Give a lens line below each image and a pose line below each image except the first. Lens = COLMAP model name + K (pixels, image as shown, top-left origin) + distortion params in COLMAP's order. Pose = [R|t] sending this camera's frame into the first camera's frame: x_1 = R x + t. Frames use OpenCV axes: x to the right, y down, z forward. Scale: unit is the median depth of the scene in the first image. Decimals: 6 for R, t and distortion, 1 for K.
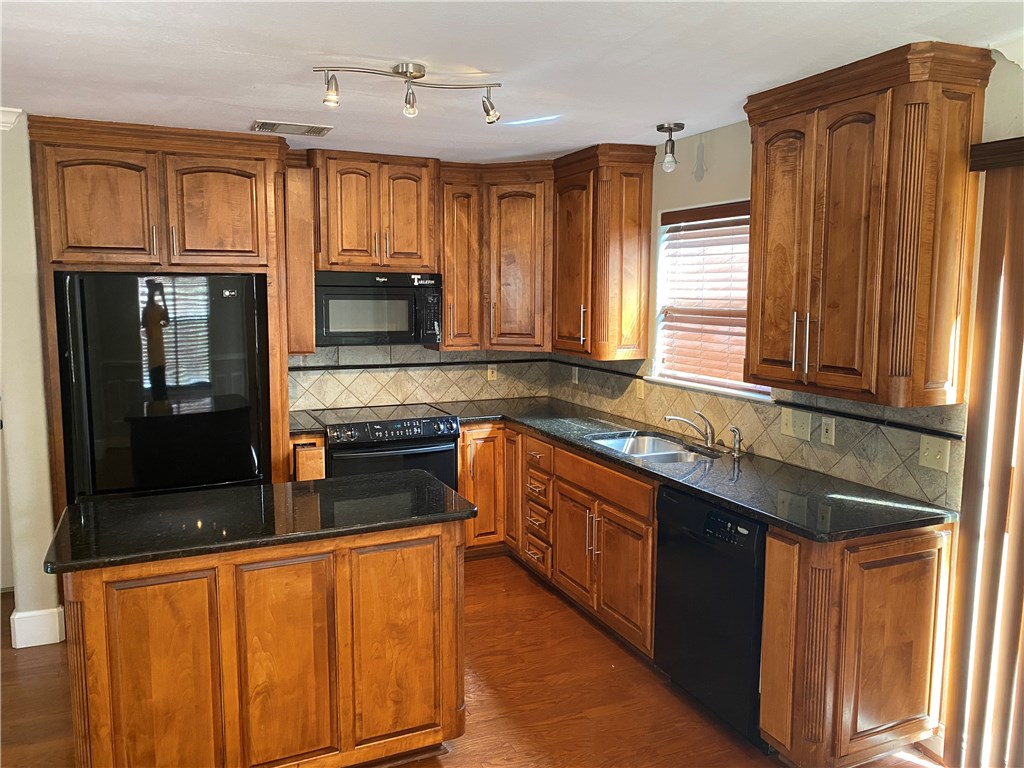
lens RADIAL K [[773.1, 0, 514.7], [0, 773.1, 377.8], [0, 0, 1]] dist [0.032788, -0.049974]
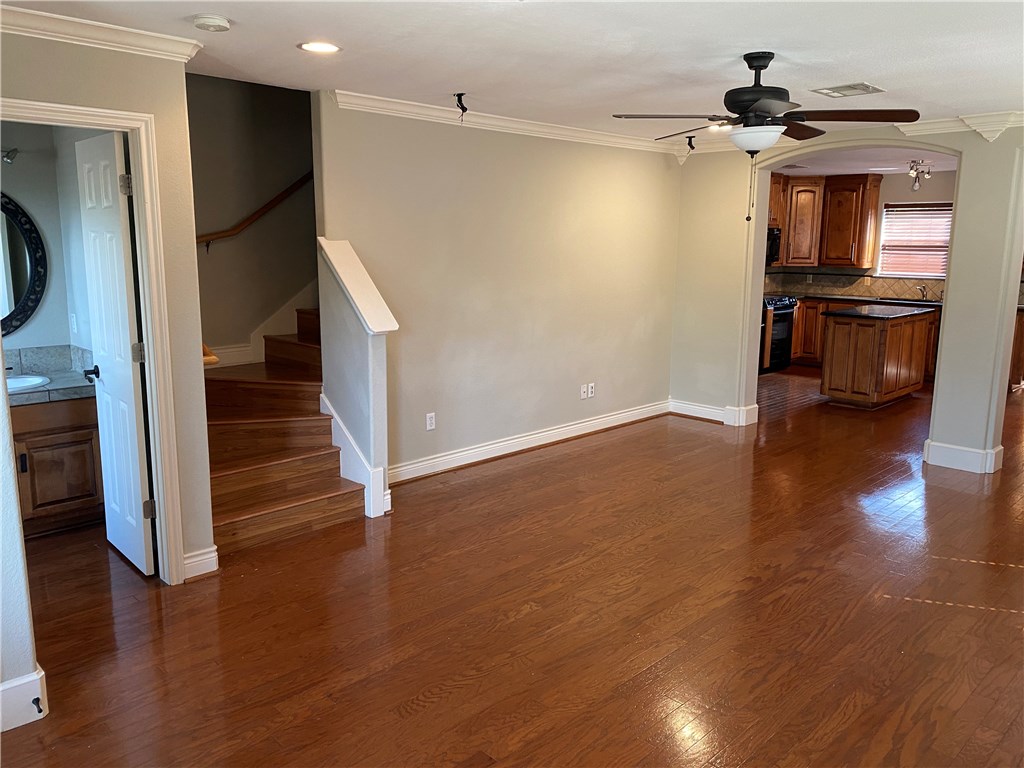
lens RADIAL K [[773.1, 0, 522.5], [0, 773.1, 376.2], [0, 0, 1]] dist [0.032788, -0.049974]
pose [[0.933477, -0.057592, 0.353983, -1.974906], [0.035945, 0.997076, 0.067431, 0.126337], [-0.356831, -0.050221, 0.932818, -0.954274]]
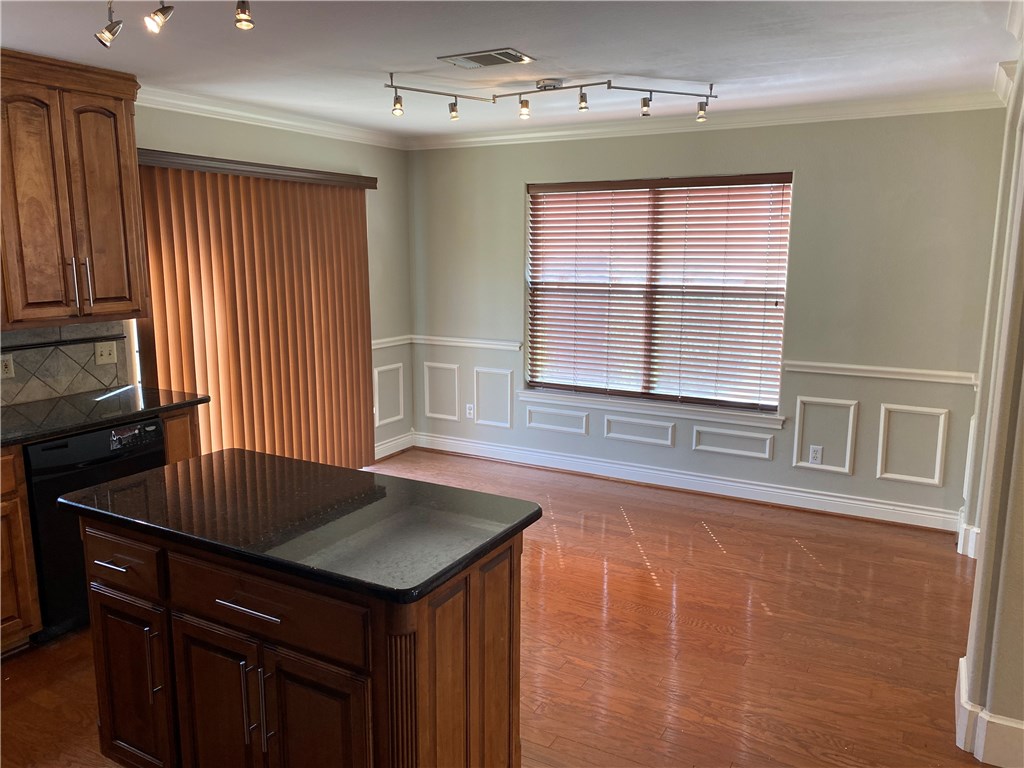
lens RADIAL K [[773.1, 0, 522.8], [0, 773.1, 383.3], [0, 0, 1]] dist [0.032788, -0.049974]
pose [[-0.608088, -0.146988, 0.780143, -0.829346], [0.086647, 0.964550, 0.249270, -0.109854], [-0.789127, 0.219175, -0.573795, 0.952055]]
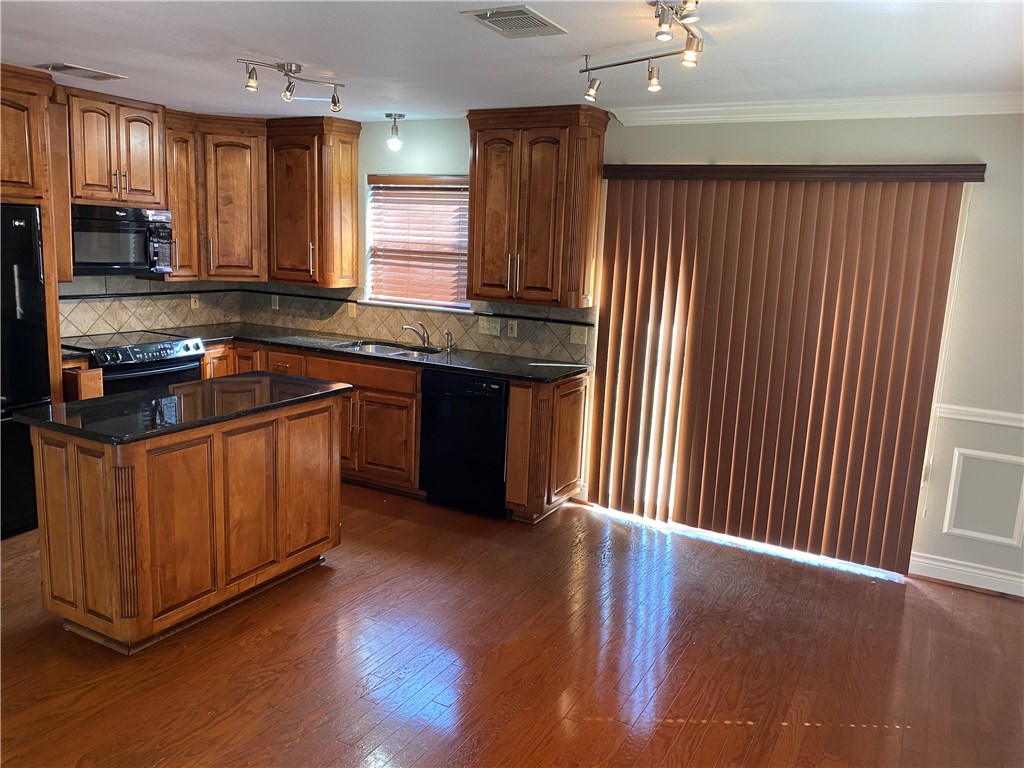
lens RADIAL K [[773.1, 0, 514.2], [0, 773.1, 383.5], [0, 0, 1]] dist [0.032788, -0.049974]
pose [[0.796948, -0.079968, 0.598731, -0.506879], [0.029148, 0.995135, 0.094115, 0.027800], [-0.603345, -0.057553, 0.795401, -0.258295]]
